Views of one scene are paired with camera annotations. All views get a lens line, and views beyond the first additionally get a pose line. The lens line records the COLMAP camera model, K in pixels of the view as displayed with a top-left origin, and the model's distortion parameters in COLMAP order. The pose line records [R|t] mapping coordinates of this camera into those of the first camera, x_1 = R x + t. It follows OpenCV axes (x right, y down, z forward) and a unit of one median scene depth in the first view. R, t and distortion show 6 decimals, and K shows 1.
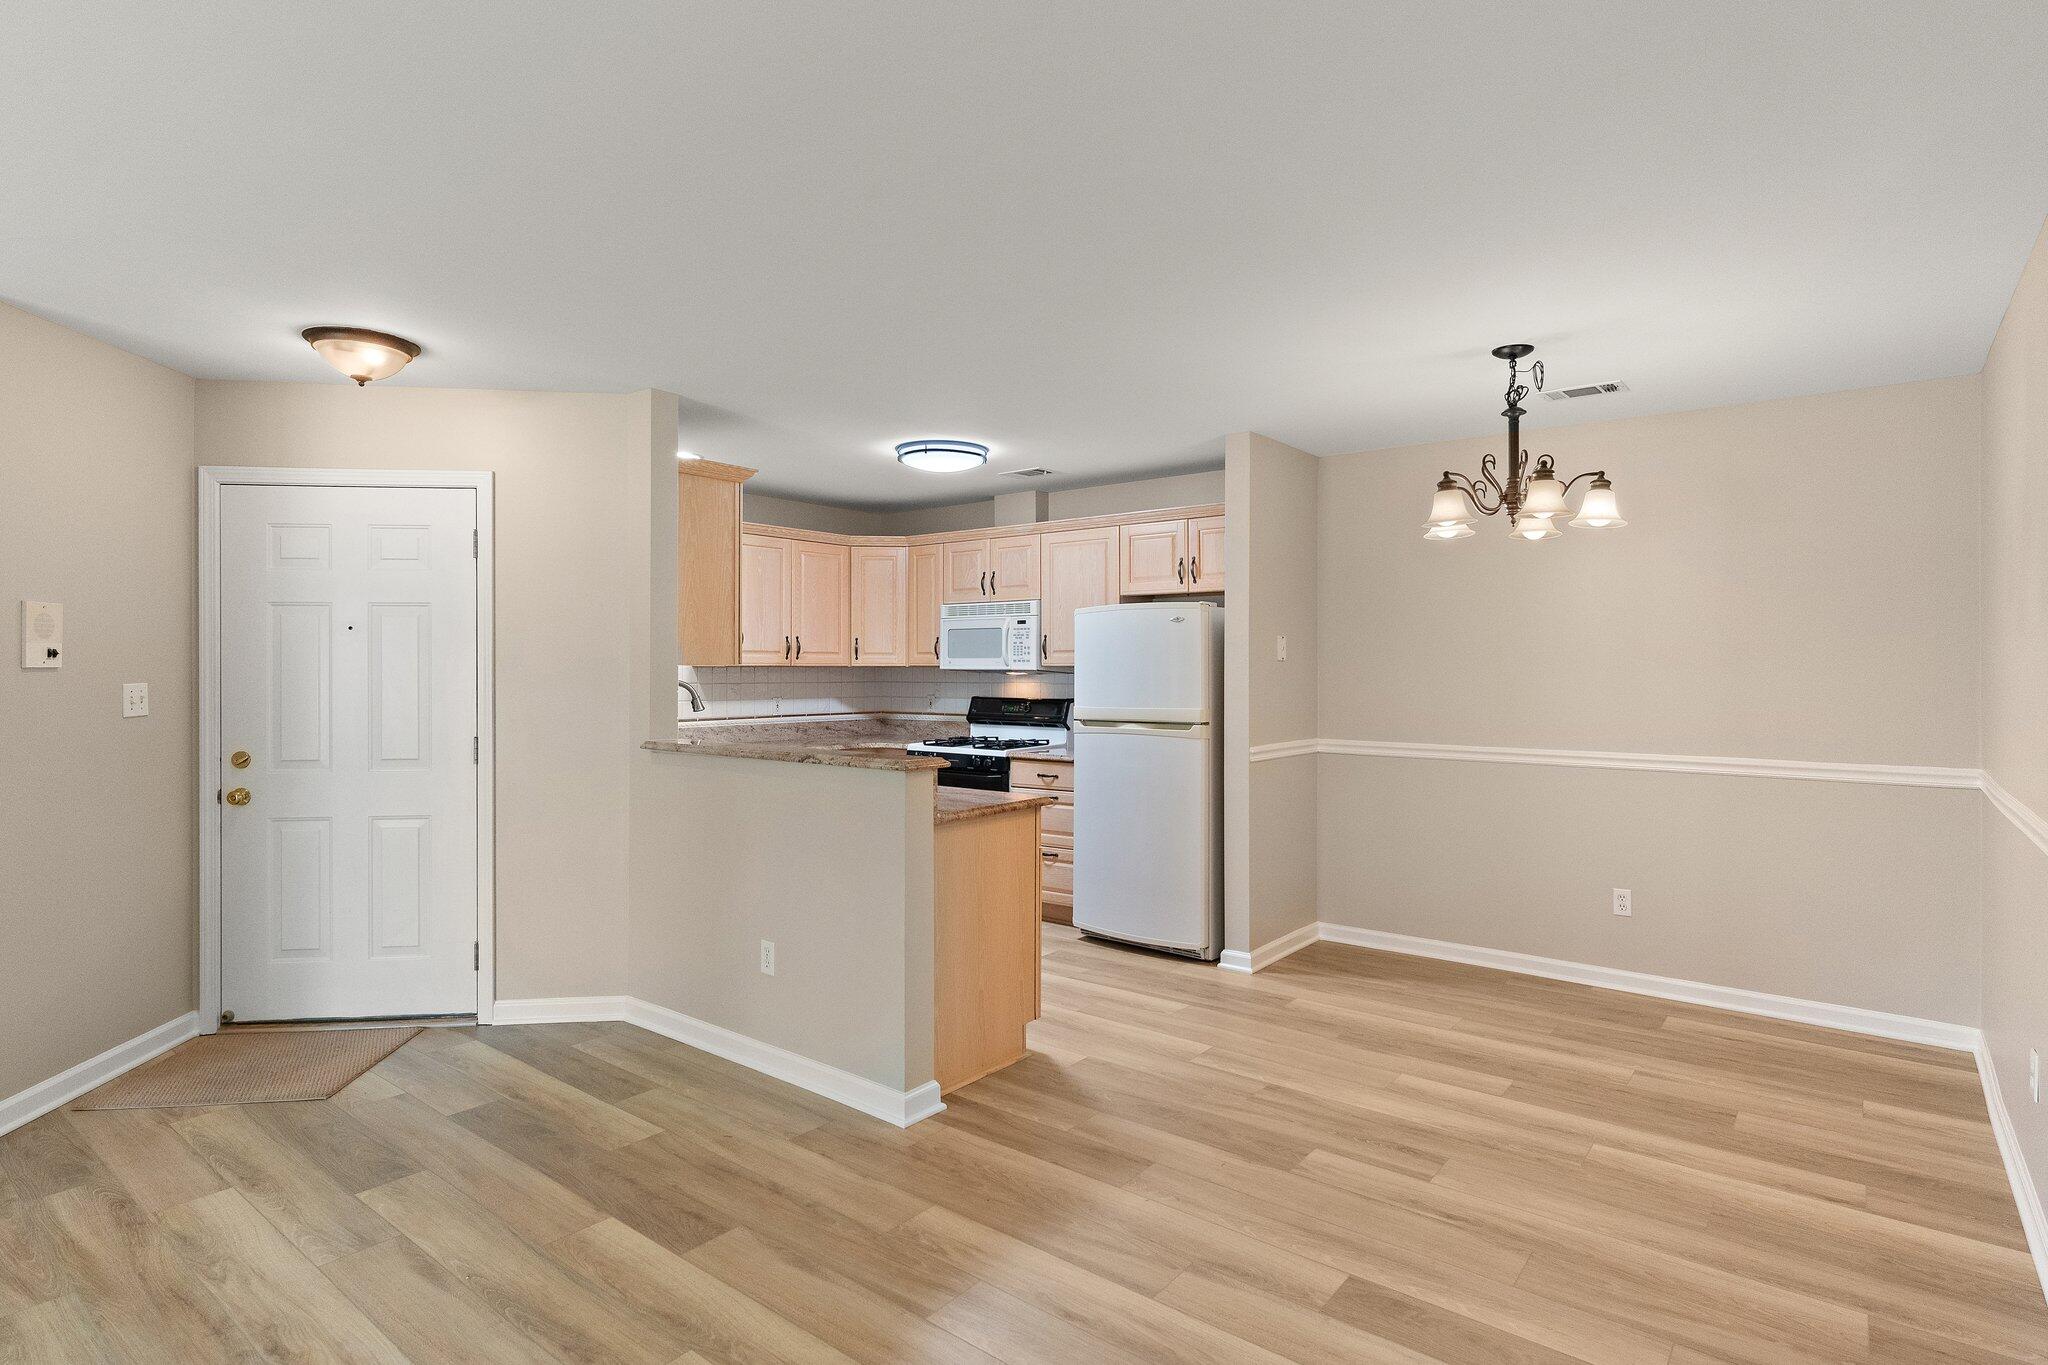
lens RADIAL K [[1048.0, 0, 1027.0], [0, 1048.0, 668.0], [0, 0, 1]] dist [0.002507, -0.001753]
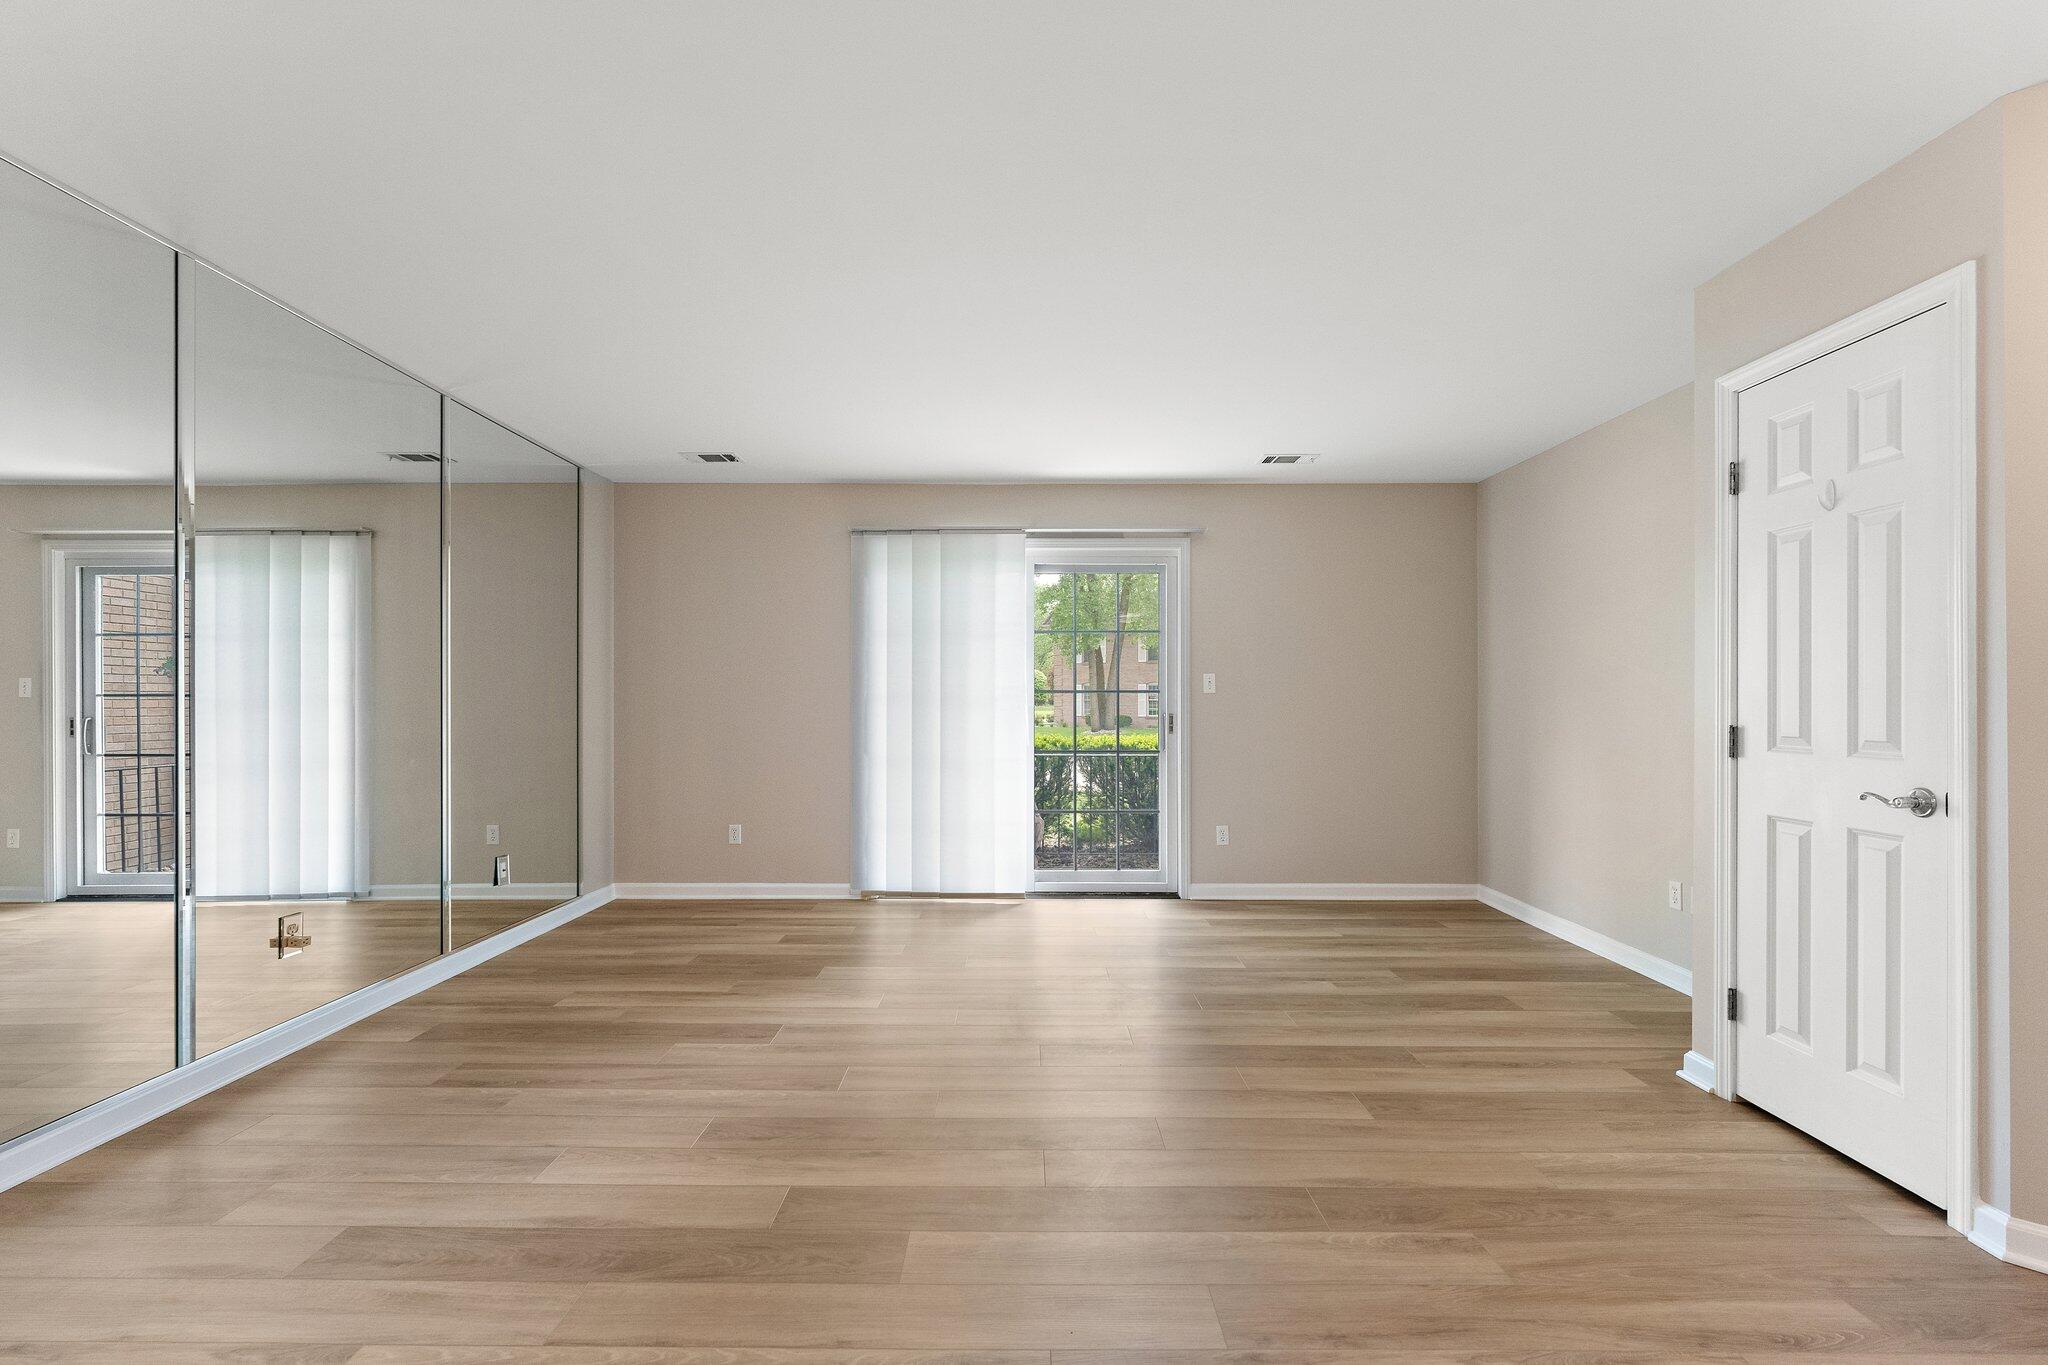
lens RADIAL K [[910.7, 0, 1022.1], [0, 910.7, 697.0], [0, 0, 1]] dist [-0.000300, -0.000005]
pose [[-0.782055, -0.005701, -0.623184, -0.046985], [-0.005014, 0.999983, -0.002856, 0.051988], [0.623190, 0.000891, -0.782070, 0.774638]]
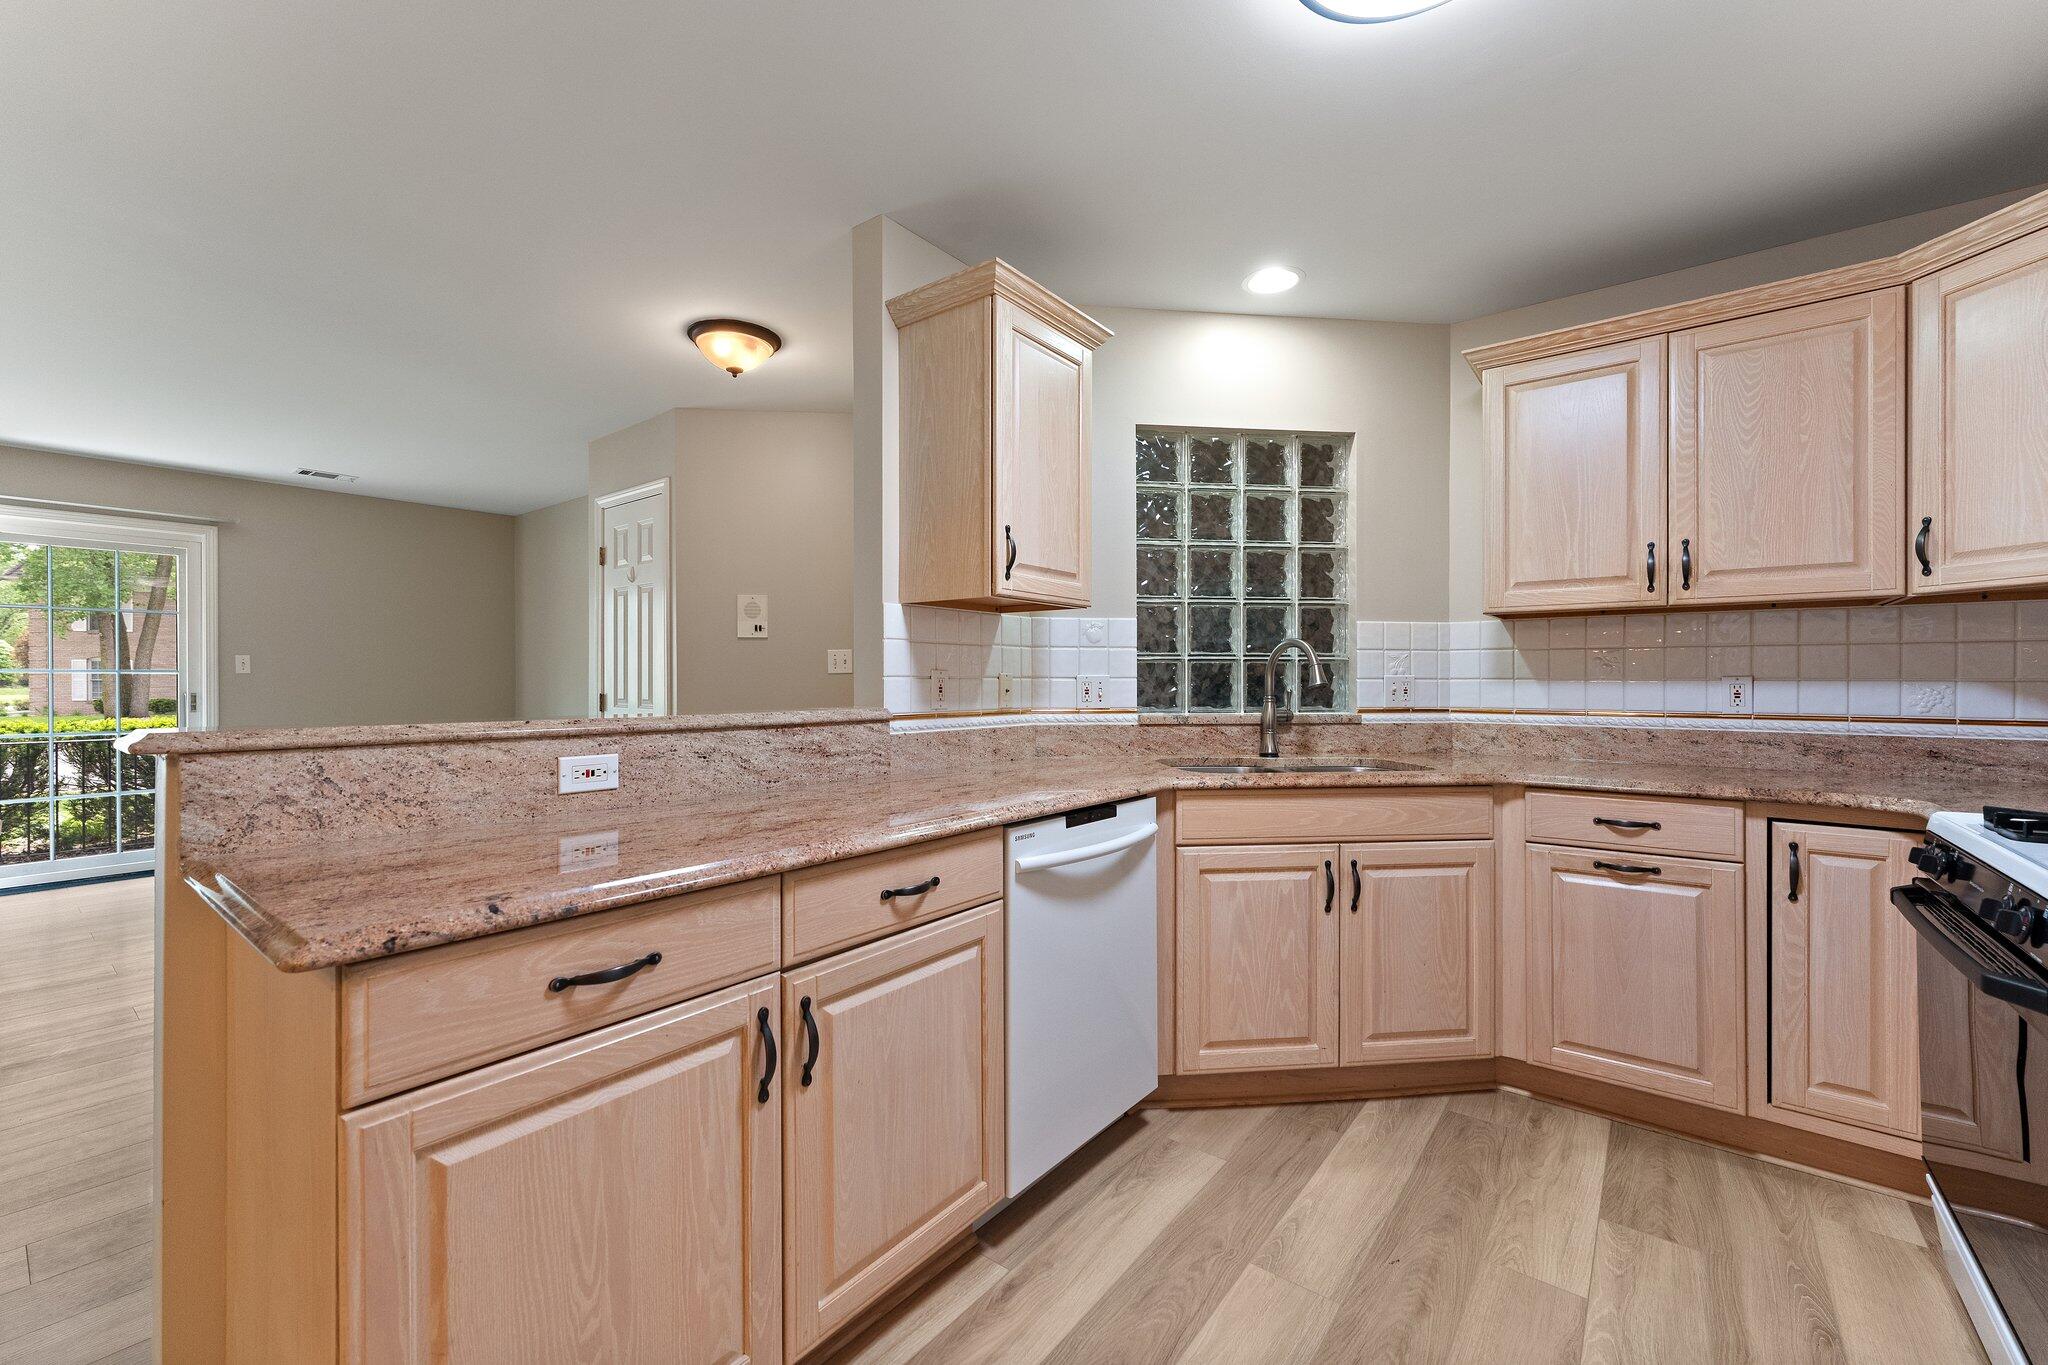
lens RADIAL K [[832.2, 0, 1018.7], [0, 832.2, 679.7], [0, 0, 1]] dist [0.001295, 0.000345]
pose [[0.005091, -0.002285, -0.999984, 0.226167], [-0.001587, 0.999996, -0.002293, 0.051393], [0.999986, 0.001599, 0.005087, 1.118707]]
